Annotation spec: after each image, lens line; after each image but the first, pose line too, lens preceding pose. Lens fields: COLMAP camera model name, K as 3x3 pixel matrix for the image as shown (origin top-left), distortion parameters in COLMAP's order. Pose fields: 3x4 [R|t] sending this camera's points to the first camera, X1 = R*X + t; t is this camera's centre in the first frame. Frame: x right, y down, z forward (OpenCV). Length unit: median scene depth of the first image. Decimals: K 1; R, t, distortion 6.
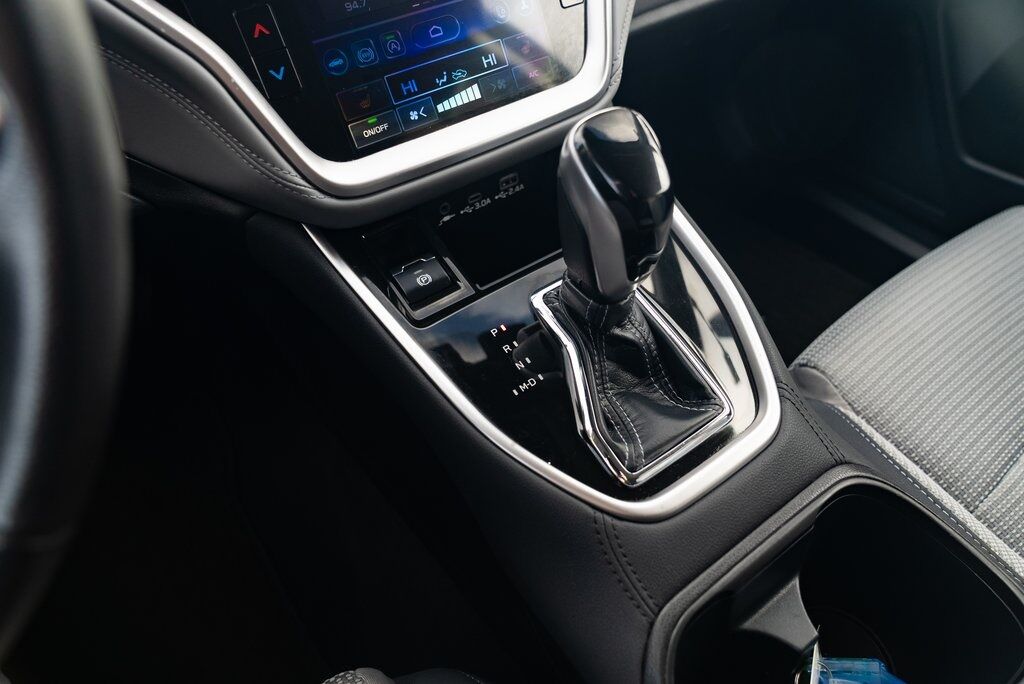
lens RADIAL K [[702.1, 0, 518.4], [0, 702.1, 340.7], [0, 0, 1]] dist [-0.032726, 0.020363]
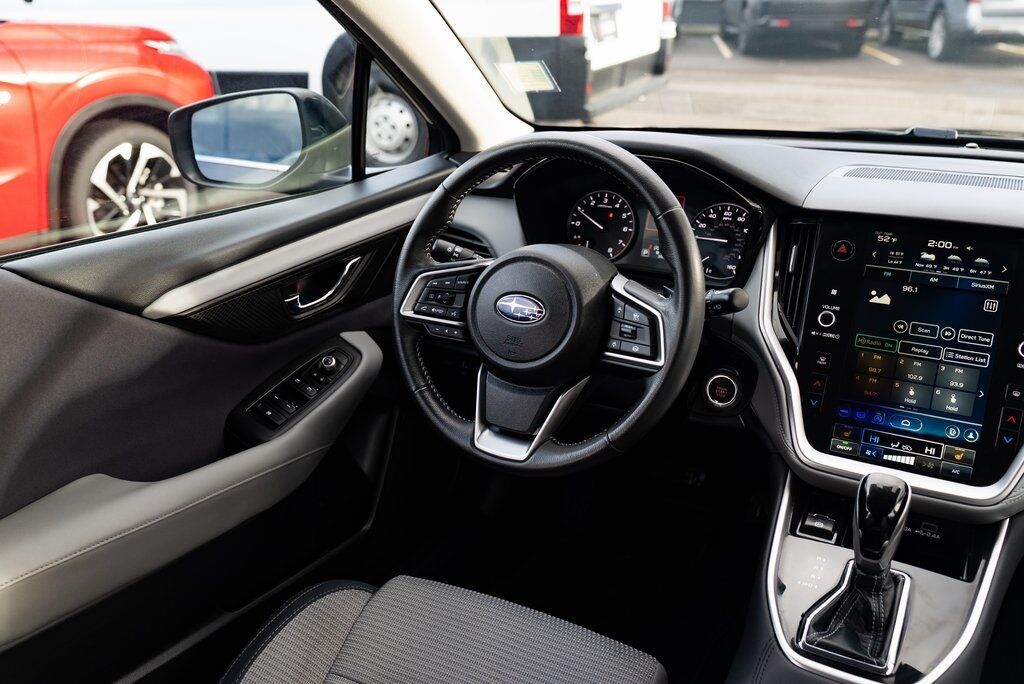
lens RADIAL K [[895.4, 0, 513.4], [0, 895.4, 340.9], [0, 0, 1]] dist [-0.019237, 0.031837]
pose [[0.415950, 0.339766, -0.843531, 1.379189], [-0.653901, 0.756371, -0.017784, 0.117614], [0.631980, 0.558984, 0.536786, -1.059943]]
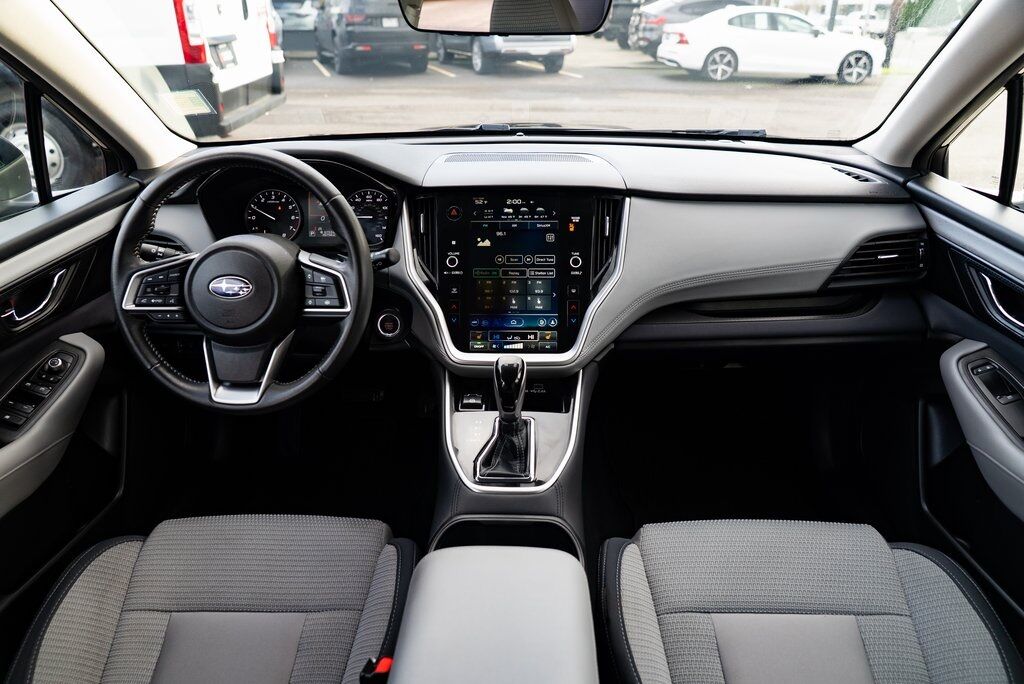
lens RADIAL K [[702.1, 0, 512.9], [0, 702.1, 340.9], [0, 0, 1]] dist [-0.032726, 0.020363]
pose [[0.783711, 0.266594, -0.561003, 1.482722], [-0.449857, 0.866408, -0.216717, 0.235566], [0.428282, 0.422215, 0.798942, -1.224626]]
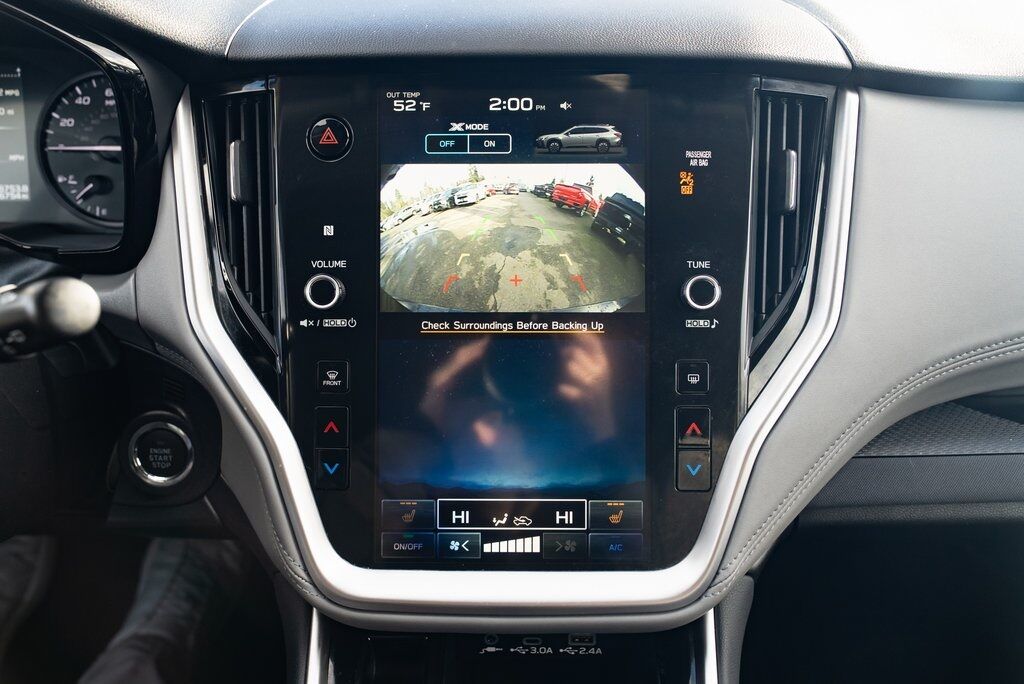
lens RADIAL K [[895.4, 0, 510.9], [0, 895.4, 343.2], [0, 0, 1]] dist [-0.019237, 0.031837]
pose [[0.798291, 0.294041, -0.525616, 0.457839], [-0.440716, 0.880013, -0.177050, -0.382341], [0.410489, 0.372985, 0.832095, -0.059842]]
